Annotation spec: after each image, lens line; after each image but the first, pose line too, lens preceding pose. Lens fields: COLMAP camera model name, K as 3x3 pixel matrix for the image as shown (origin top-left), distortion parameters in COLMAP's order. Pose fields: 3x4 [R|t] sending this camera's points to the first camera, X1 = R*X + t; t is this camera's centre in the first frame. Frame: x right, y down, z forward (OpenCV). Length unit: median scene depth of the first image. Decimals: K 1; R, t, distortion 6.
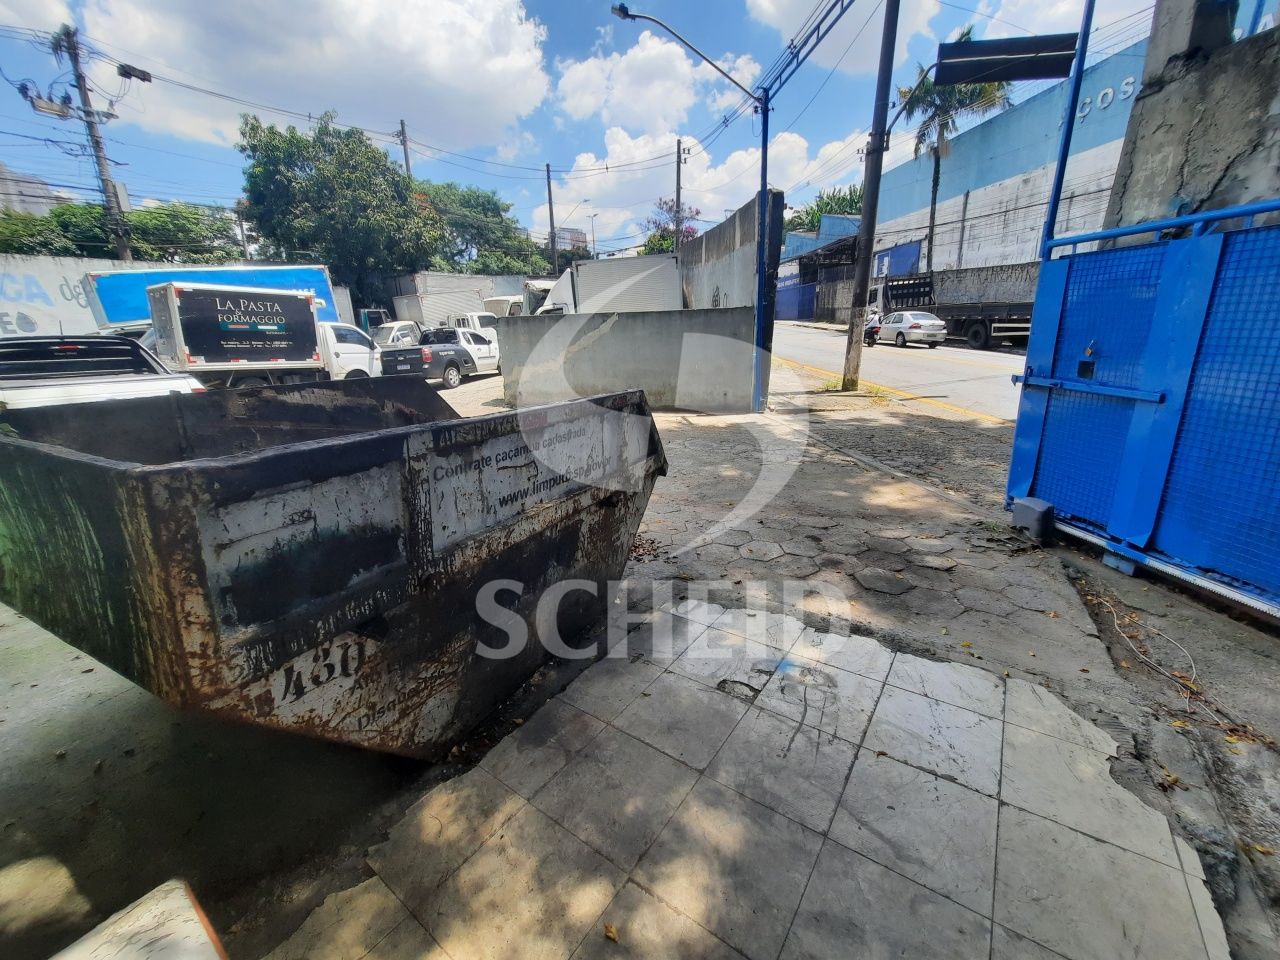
lens RADIAL K [[509.9, 0, 636.6], [0, 509.9, 472.5], [0, 0, 1]] dist [-0.016134, -0.000004]
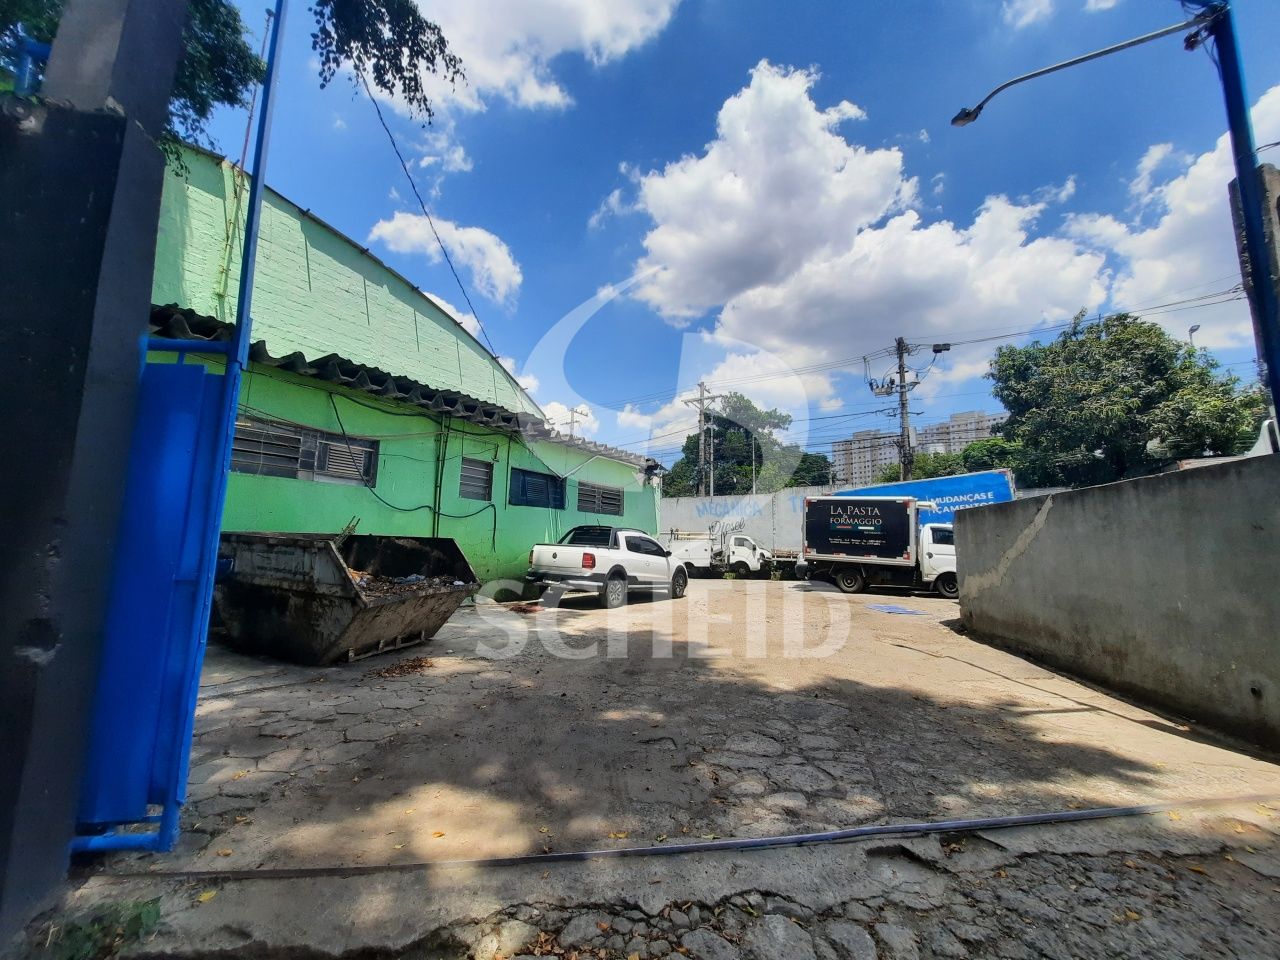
lens RADIAL K [[509.9, 0, 636.6], [0, 509.9, 472.5], [0, 0, 1]] dist [-0.016134, -0.000004]
pose [[0.040405, -0.118184, -0.992169, 0.397309], [-0.285642, 0.950174, -0.124814, -0.103307], [0.957484, 0.288449, 0.004633, 0.417888]]
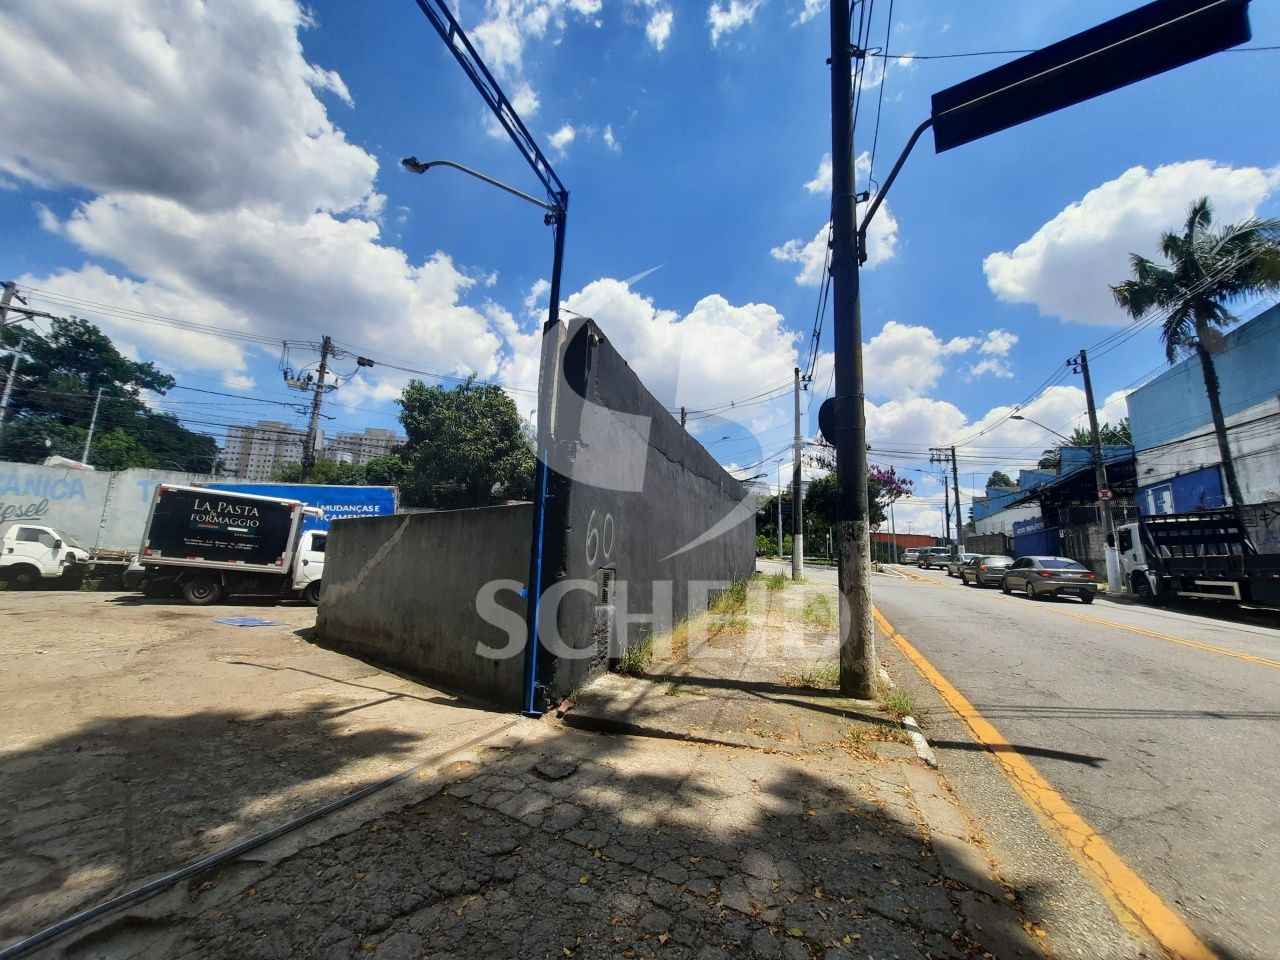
lens RADIAL K [[508.4, 0, 633.5], [0, 508.4, 478.4], [0, 0, 1]] dist [-0.016304, -0.000369]
pose [[0.896011, -0.017499, -0.443687, 0.405680], [-0.180439, 0.898652, -0.399834, -0.109561], [0.405717, 0.438314, 0.802044, 0.431666]]
